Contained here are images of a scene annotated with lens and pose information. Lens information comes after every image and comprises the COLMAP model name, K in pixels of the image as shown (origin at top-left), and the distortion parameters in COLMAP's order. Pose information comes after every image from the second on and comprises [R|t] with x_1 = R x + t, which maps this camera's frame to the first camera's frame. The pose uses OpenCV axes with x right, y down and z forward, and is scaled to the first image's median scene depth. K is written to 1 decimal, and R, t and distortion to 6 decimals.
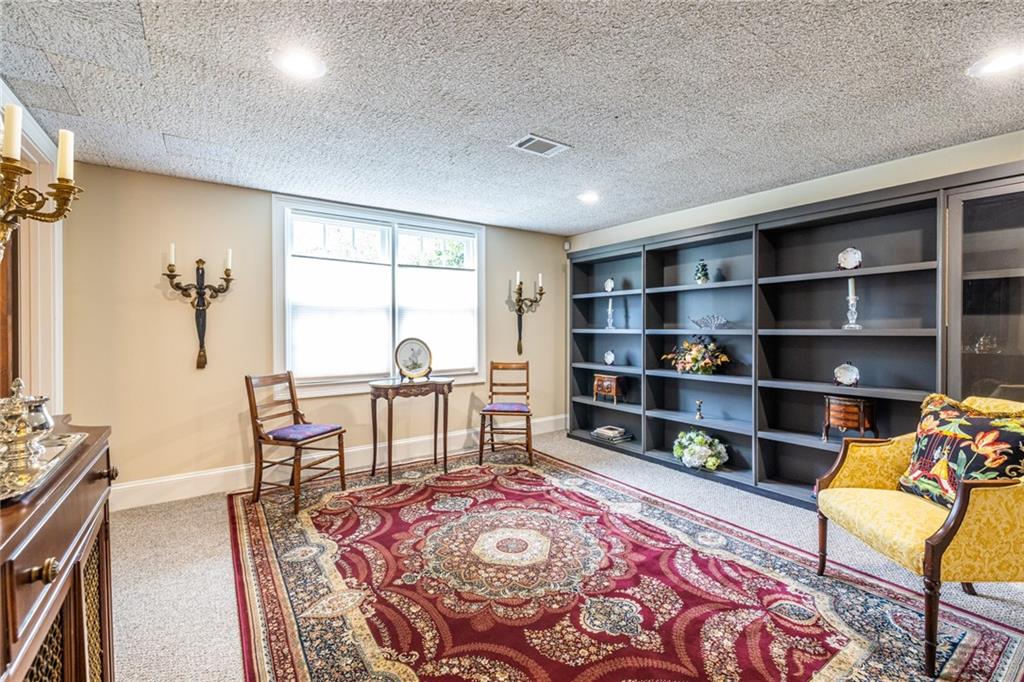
lens RADIAL K [[436.3, 0, 516.0], [0, 436.3, 328.7], [0, 0, 1]] dist [0.000192, -0.000033]
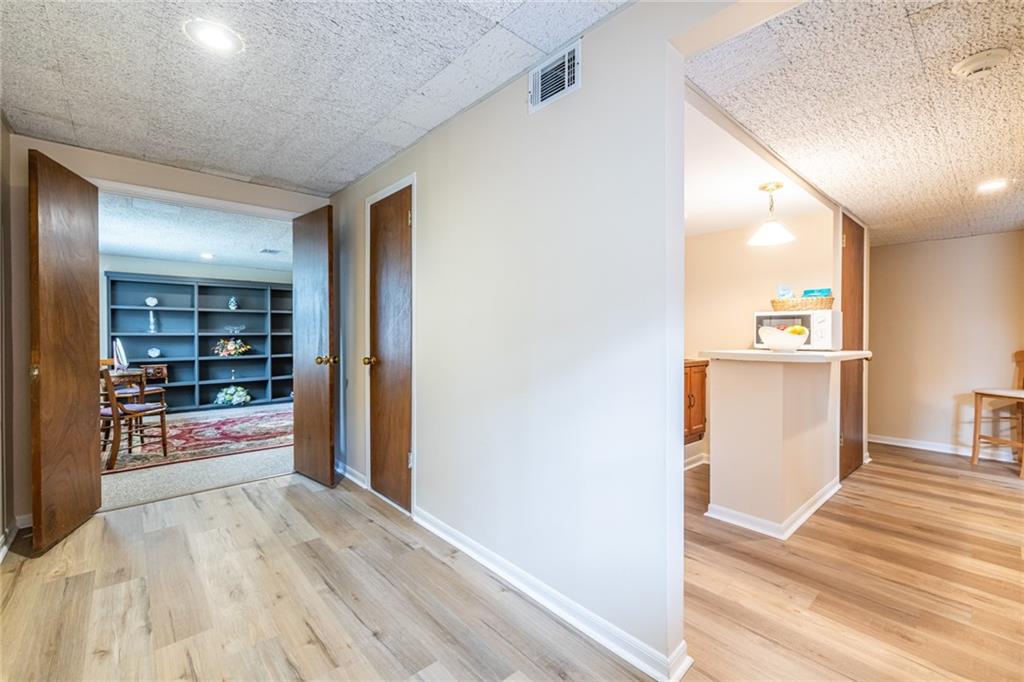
lens RADIAL K [[436.3, 0, 516.0], [0, 436.3, 328.7], [0, 0, 1]] dist [0.000192, -0.000033]
pose [[-0.116448, 0.002689, 0.993193, -1.652929], [0.003347, 0.999992, -0.002314, -0.007112], [-0.993191, 0.003055, -0.116456, -0.004568]]
